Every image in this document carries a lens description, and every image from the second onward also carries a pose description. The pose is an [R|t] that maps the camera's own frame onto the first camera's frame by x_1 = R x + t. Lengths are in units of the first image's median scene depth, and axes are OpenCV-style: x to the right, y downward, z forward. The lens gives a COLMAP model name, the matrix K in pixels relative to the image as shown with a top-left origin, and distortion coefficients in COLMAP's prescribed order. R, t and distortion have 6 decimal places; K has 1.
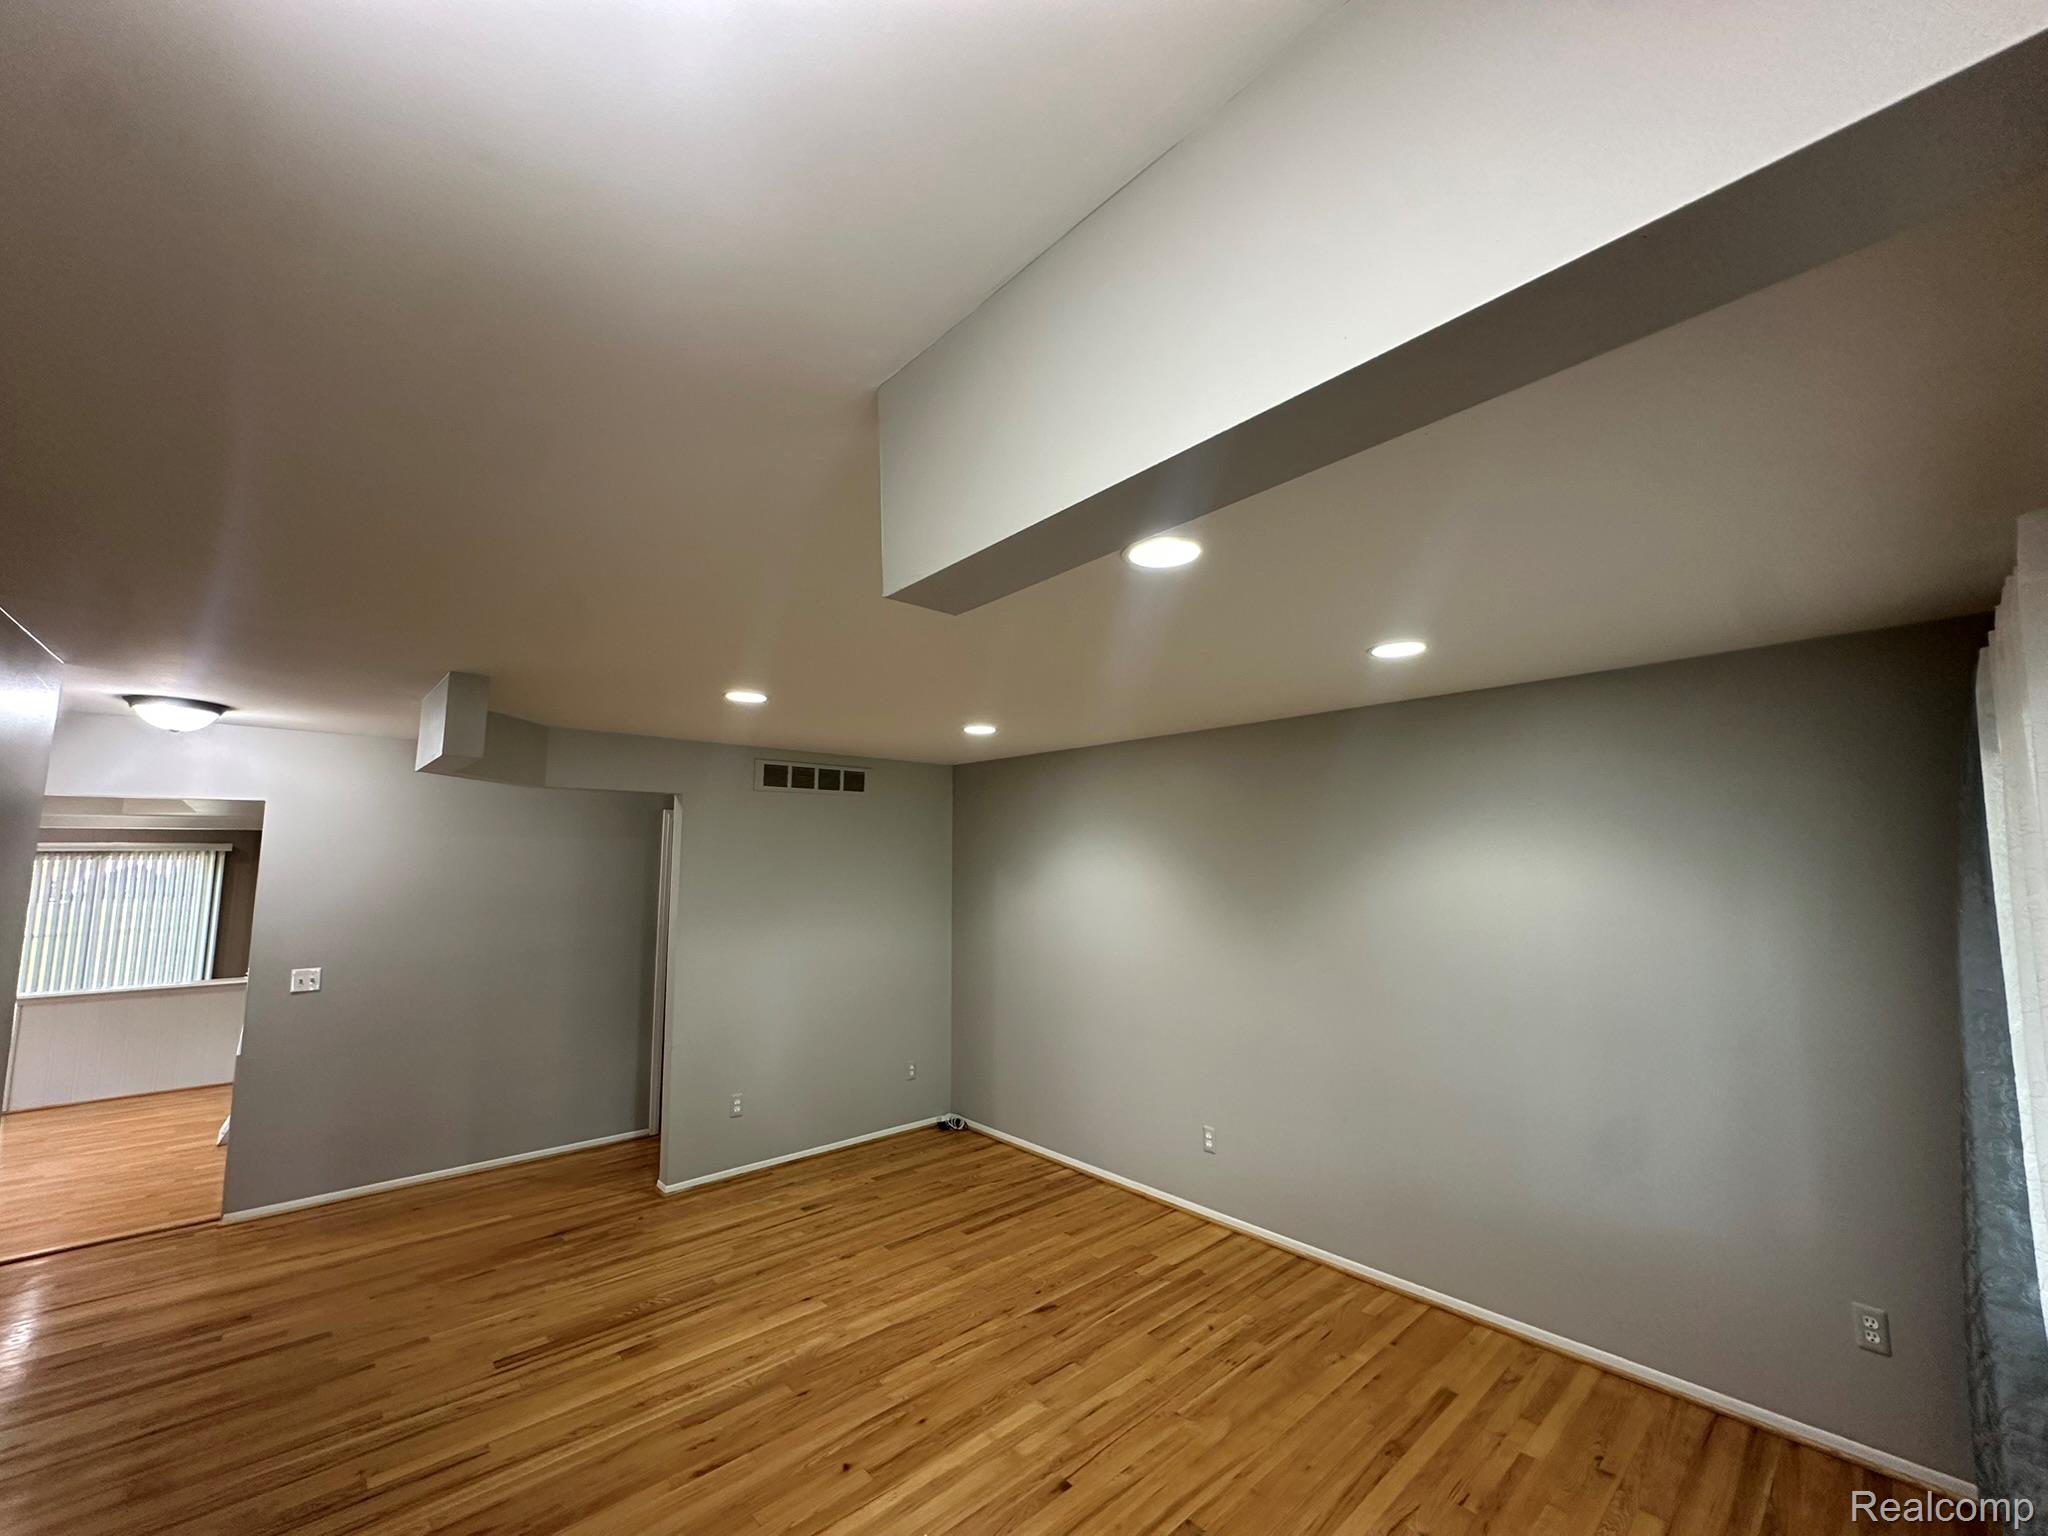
lens RADIAL K [[822.5, 0, 1031.4], [0, 822.5, 771.5], [0, 0, 1]] dist [-0.009324, -0.000260]
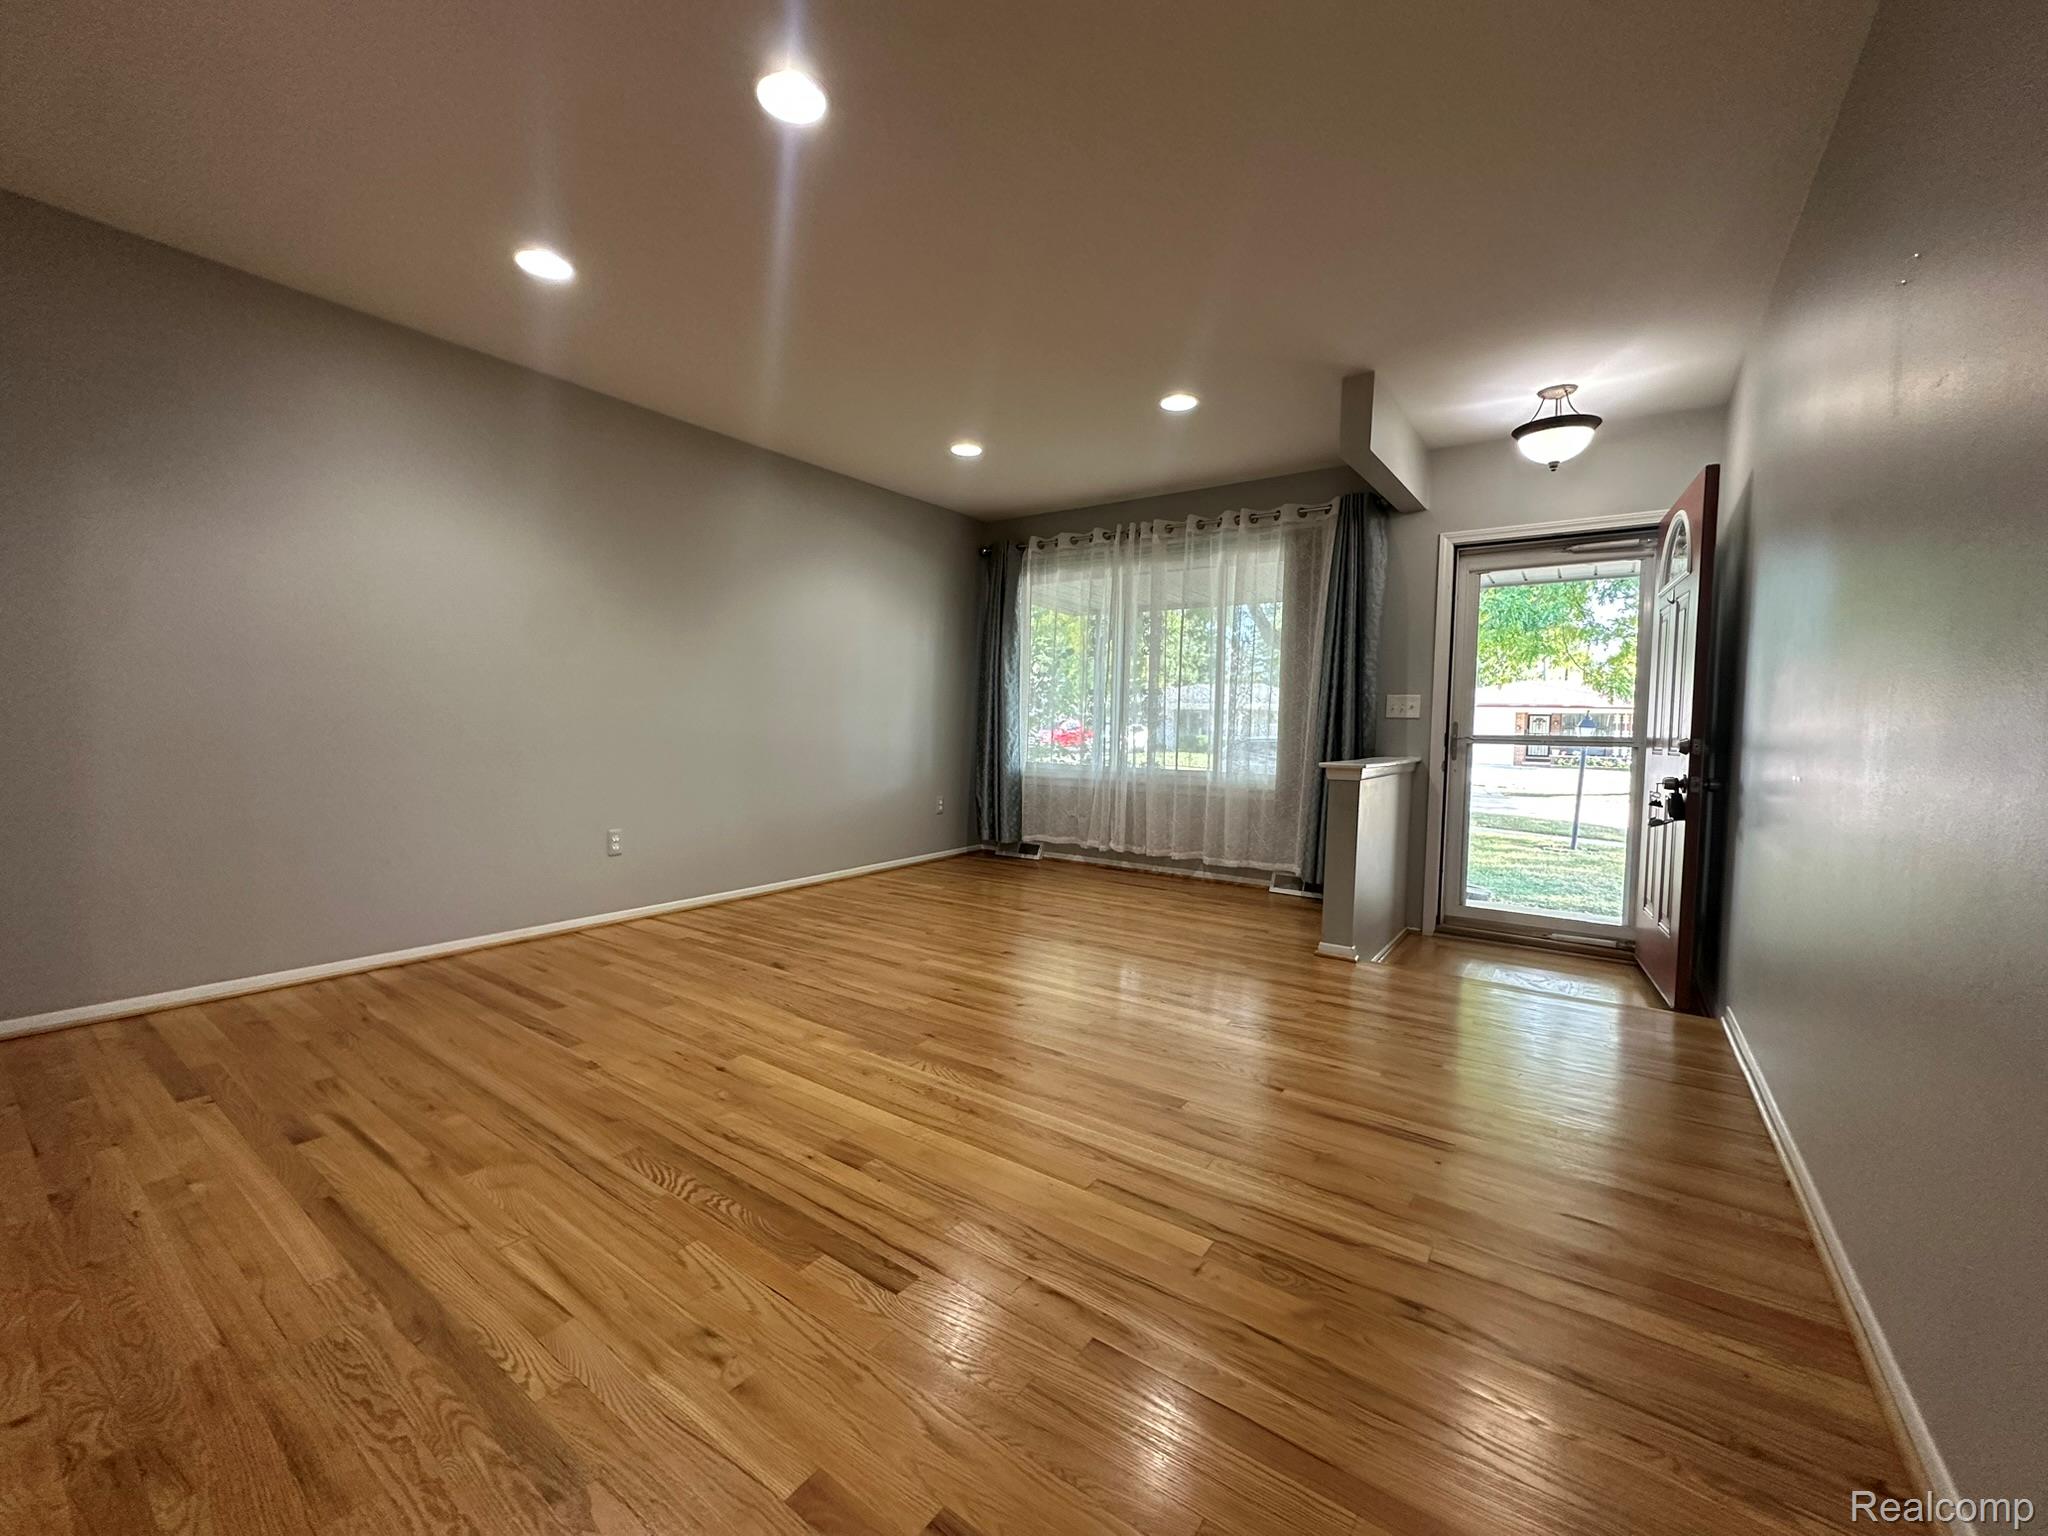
lens RADIAL K [[822.5, 0, 1024.2], [0, 822.5, 767.0], [0, 0, 1]] dist [-0.009324, -0.000260]
pose [[-0.218019, -0.049946, 0.974666, -0.981711], [-0.122268, 0.992219, 0.023496, 0.342154], [-0.968255, -0.114048, -0.222429, 0.927872]]
